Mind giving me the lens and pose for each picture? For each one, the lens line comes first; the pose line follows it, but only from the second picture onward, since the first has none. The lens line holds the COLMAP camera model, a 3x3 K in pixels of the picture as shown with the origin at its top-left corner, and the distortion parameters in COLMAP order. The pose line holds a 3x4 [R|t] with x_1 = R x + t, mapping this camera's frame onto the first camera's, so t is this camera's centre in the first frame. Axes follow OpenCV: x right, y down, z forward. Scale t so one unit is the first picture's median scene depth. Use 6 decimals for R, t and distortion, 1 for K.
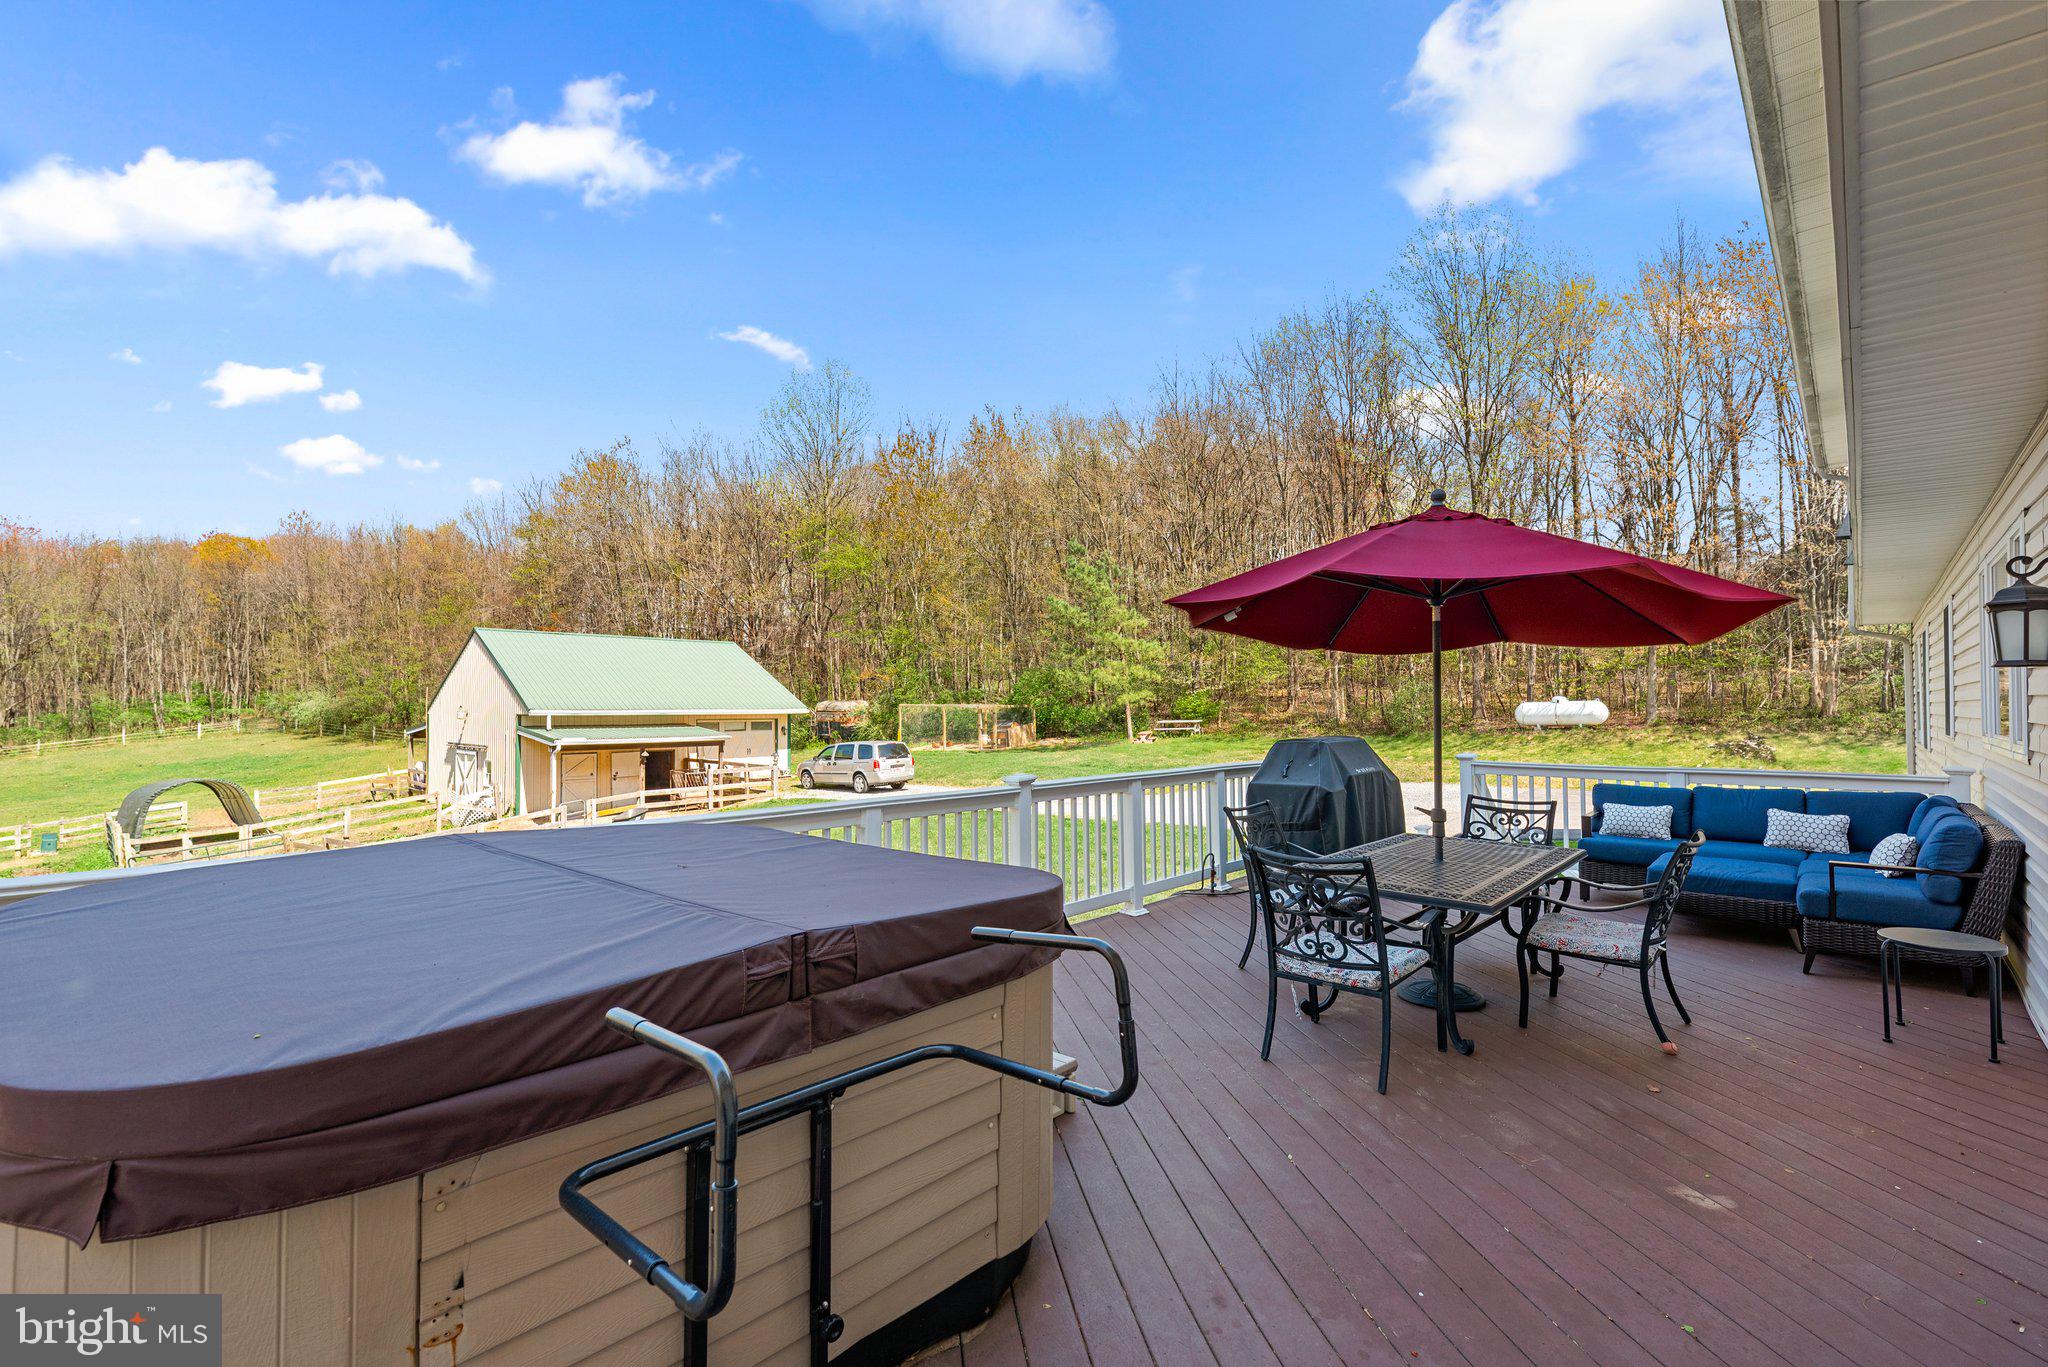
lens RADIAL K [[921.2, 0, 1021.6], [0, 921.2, 689.4], [0, 0, 1]] dist [0.003603, -0.000695]
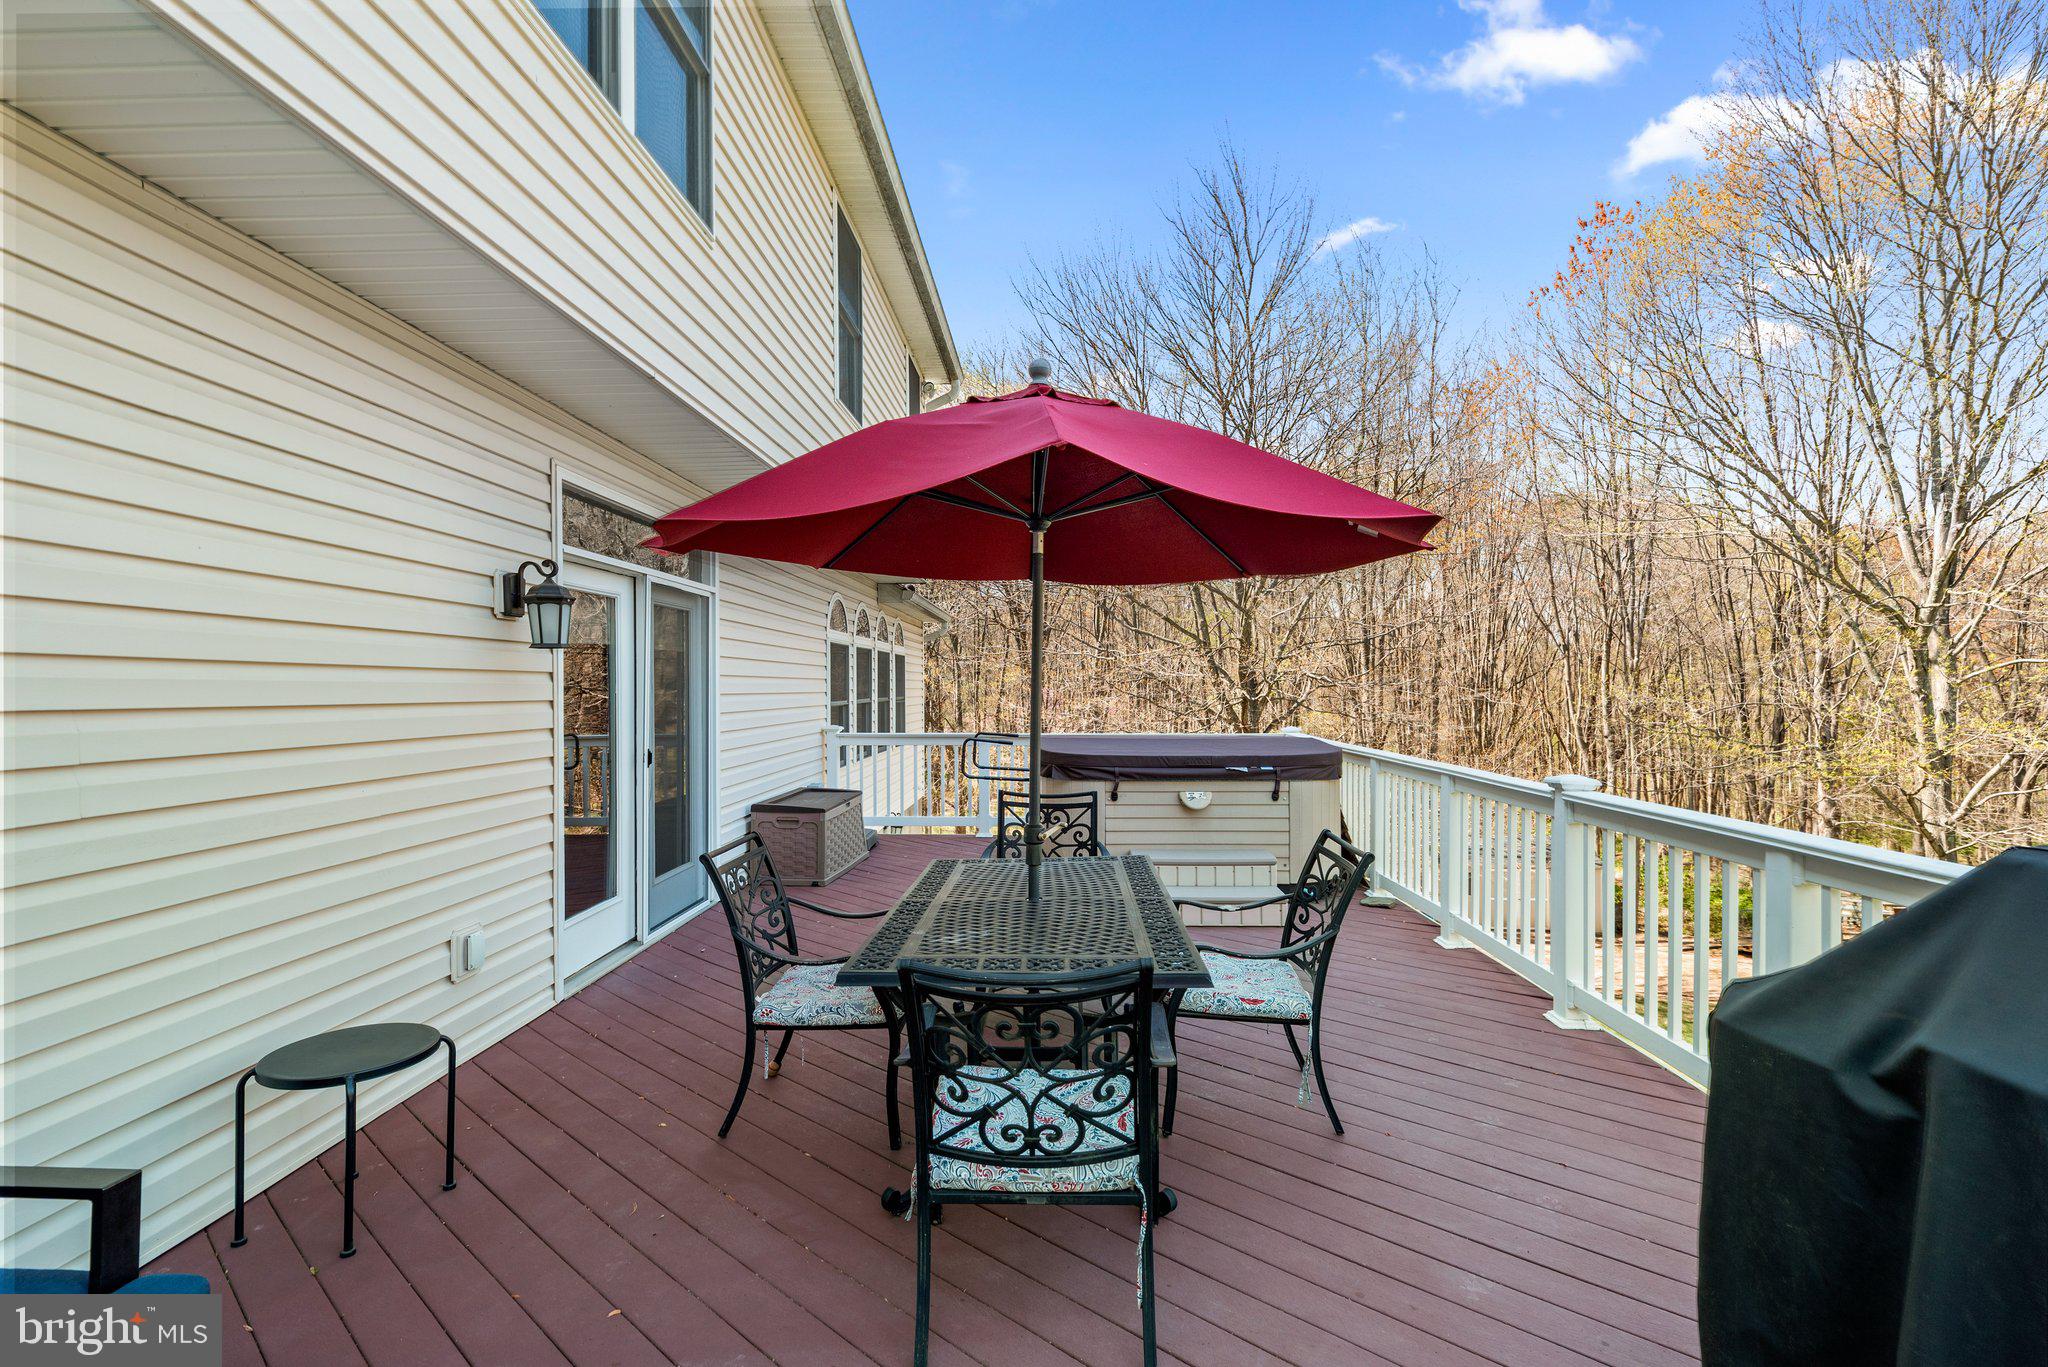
lens RADIAL K [[921.2, 0, 1025.7], [0, 921.2, 685.1], [0, 0, 1]] dist [0.003603, -0.000695]
pose [[0.768878, -0.002332, 0.639391, -0.000566], [-0.004030, 0.999956, 0.008493, 0.029236], [-0.639383, -0.009107, 0.768835, 0.610590]]
